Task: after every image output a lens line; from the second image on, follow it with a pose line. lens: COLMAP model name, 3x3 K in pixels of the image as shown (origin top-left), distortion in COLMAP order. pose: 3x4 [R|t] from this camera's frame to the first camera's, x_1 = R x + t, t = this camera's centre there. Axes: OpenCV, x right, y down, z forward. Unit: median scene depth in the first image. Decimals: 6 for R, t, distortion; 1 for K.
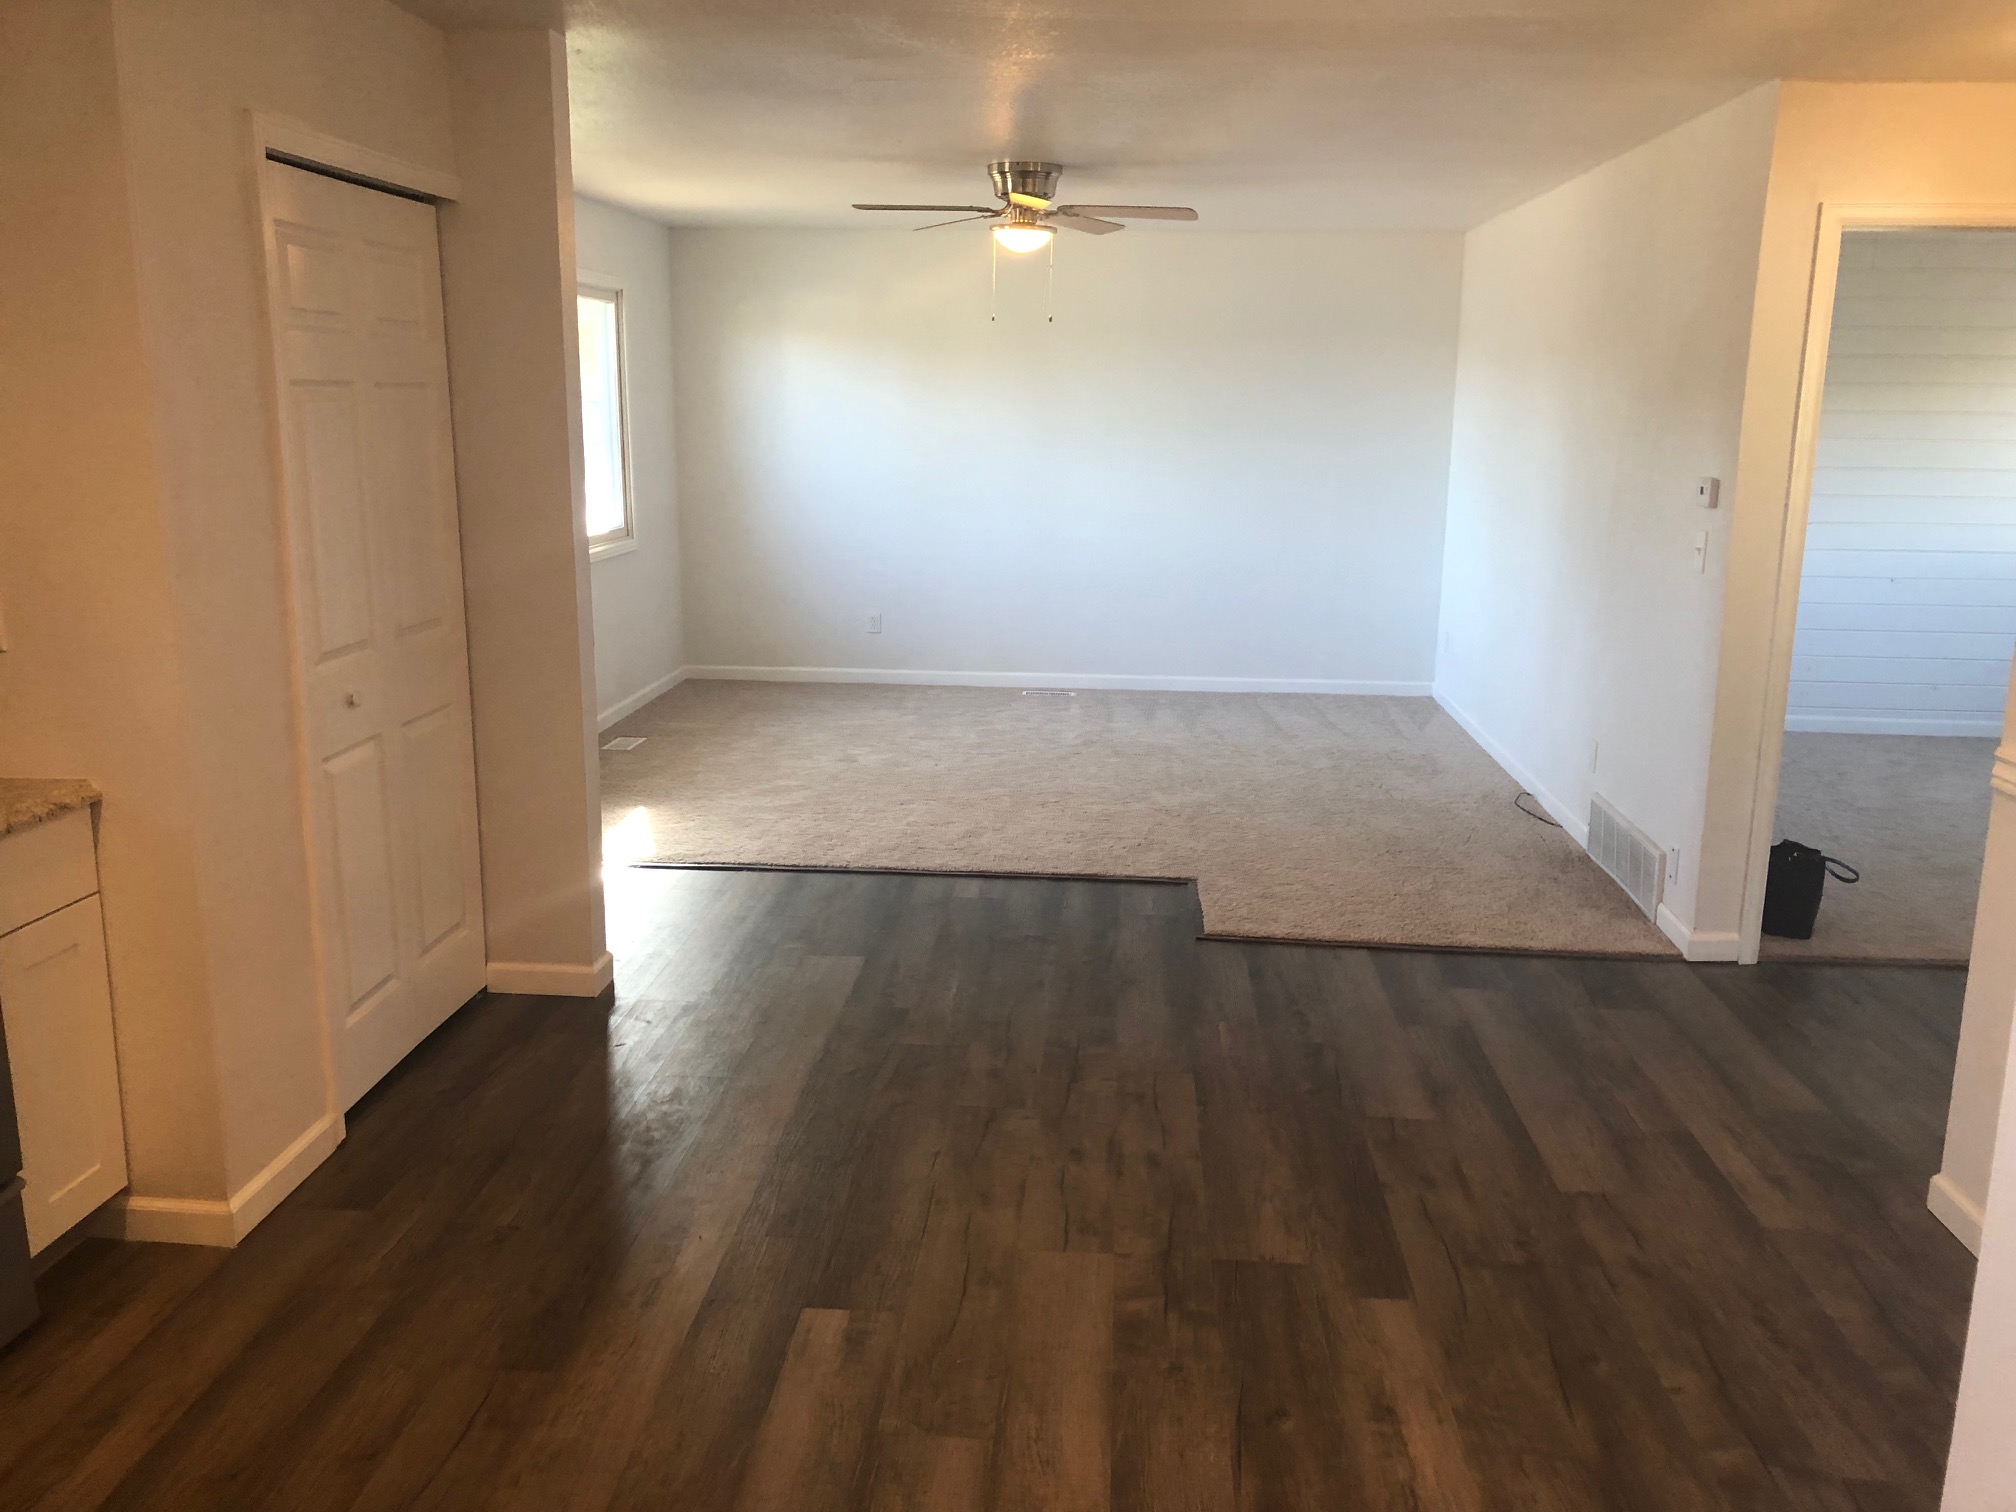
lens RADIAL K [[1653.9, 0, 1013.2], [0, 1653.9, 757.0], [0, 0, 1]] dist [0.058489, -0.067129]
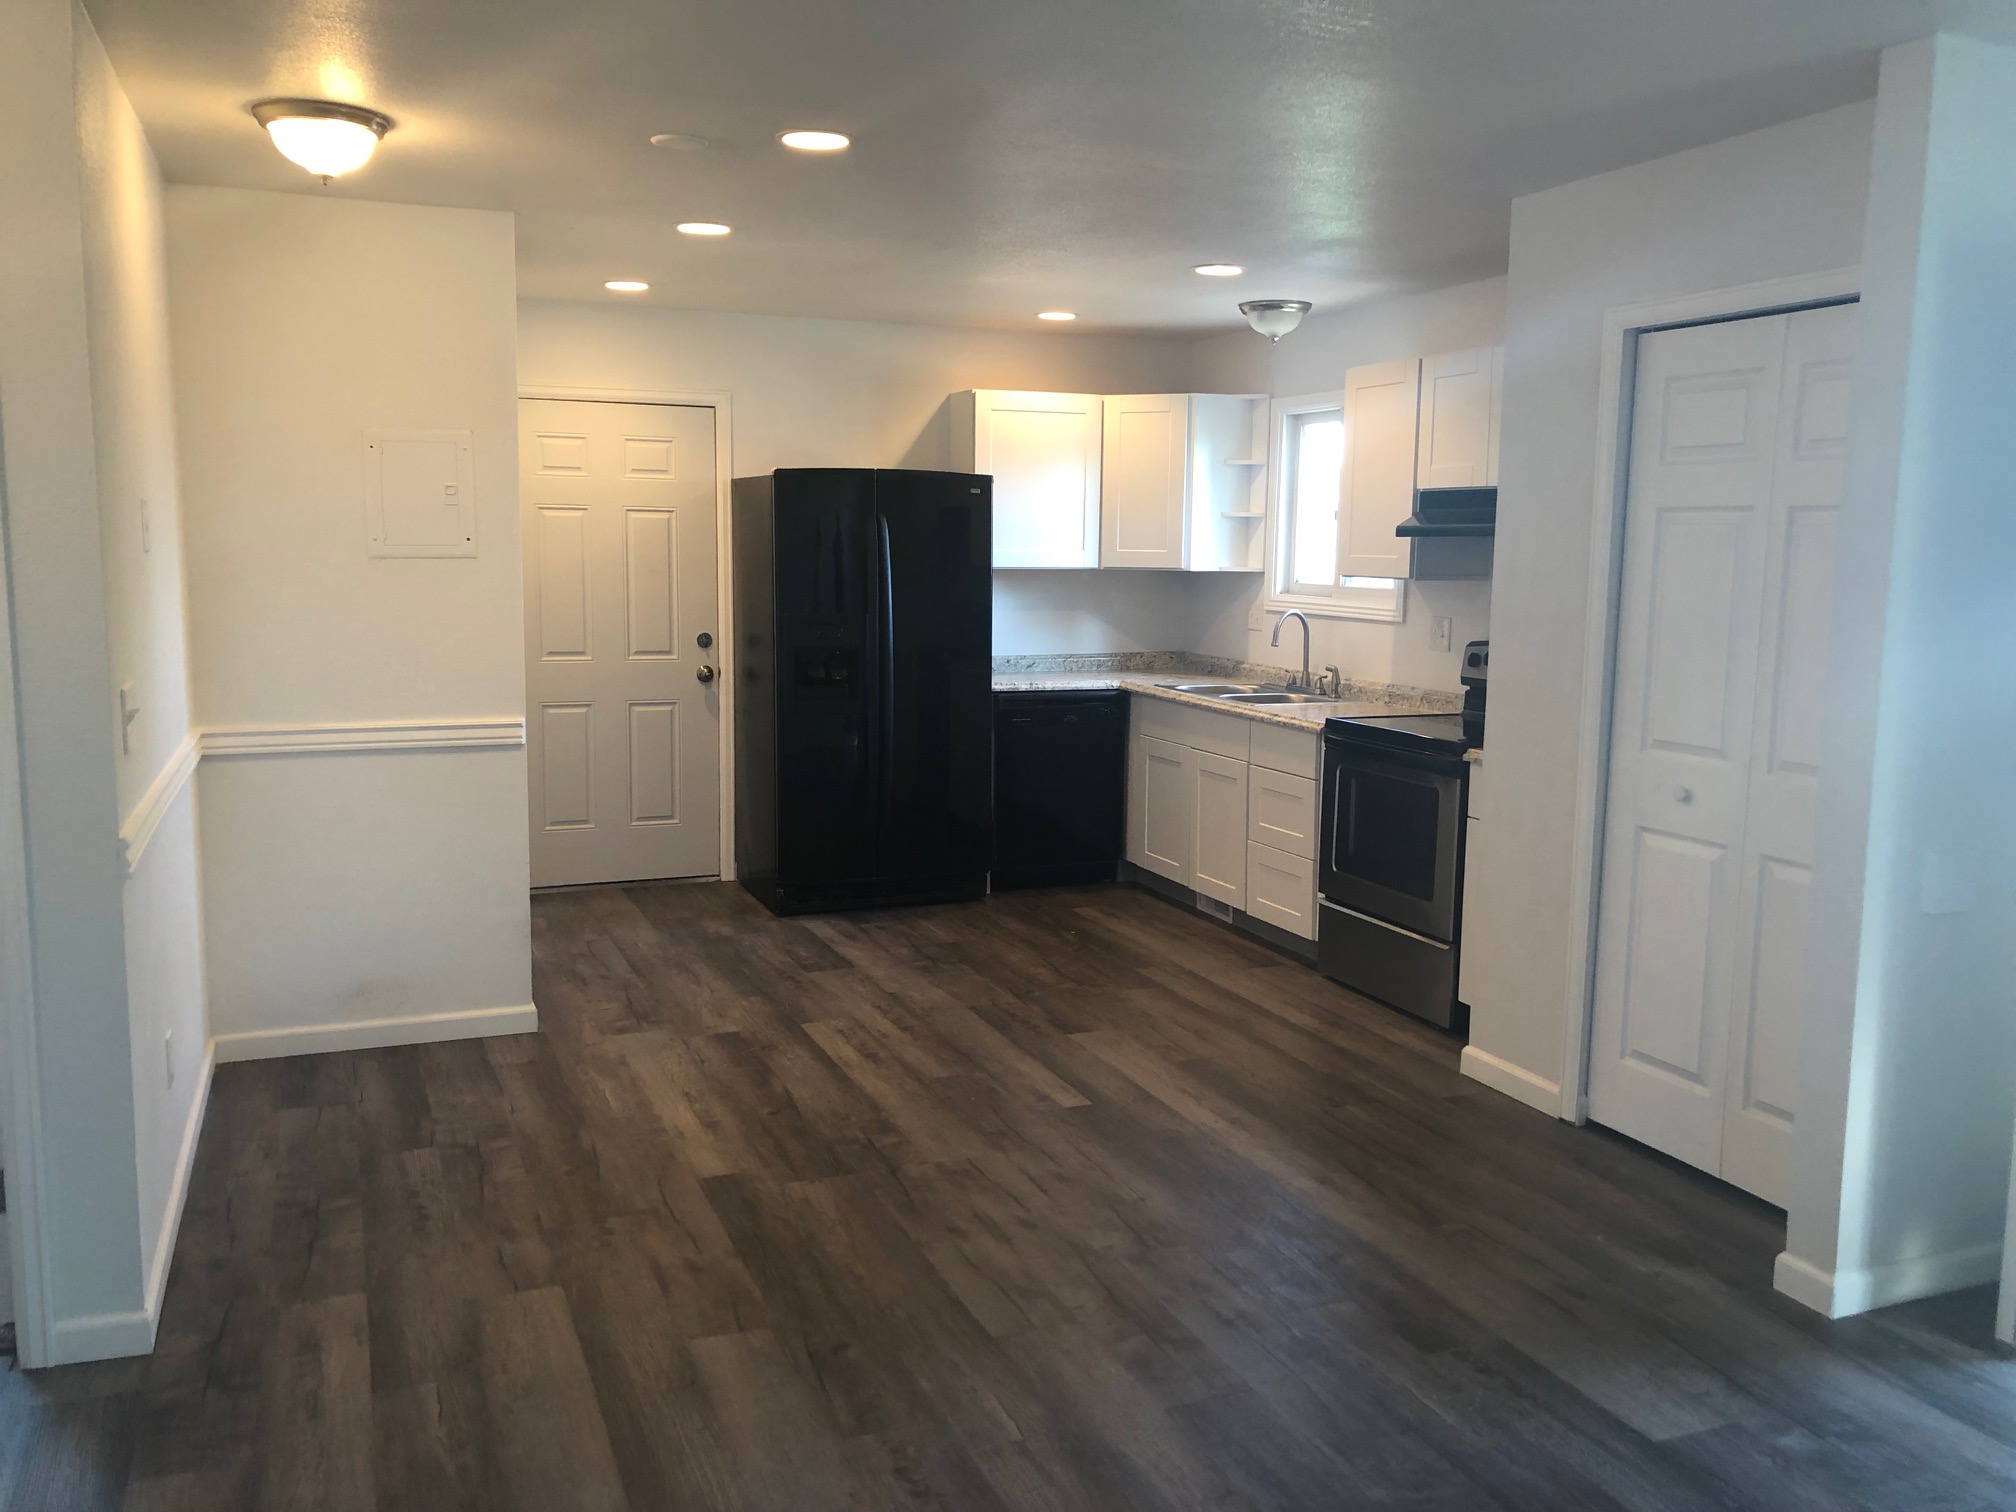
lens RADIAL K [[1653.9, 0, 1016.0], [0, 1653.9, 762.1], [0, 0, 1]] dist [0.058489, -0.067129]
pose [[-0.895700, 0.035415, -0.443247, 0.519808], [-0.119740, 0.940791, 0.317136, -0.377602], [0.428234, 0.337133, -0.838426, 1.861758]]
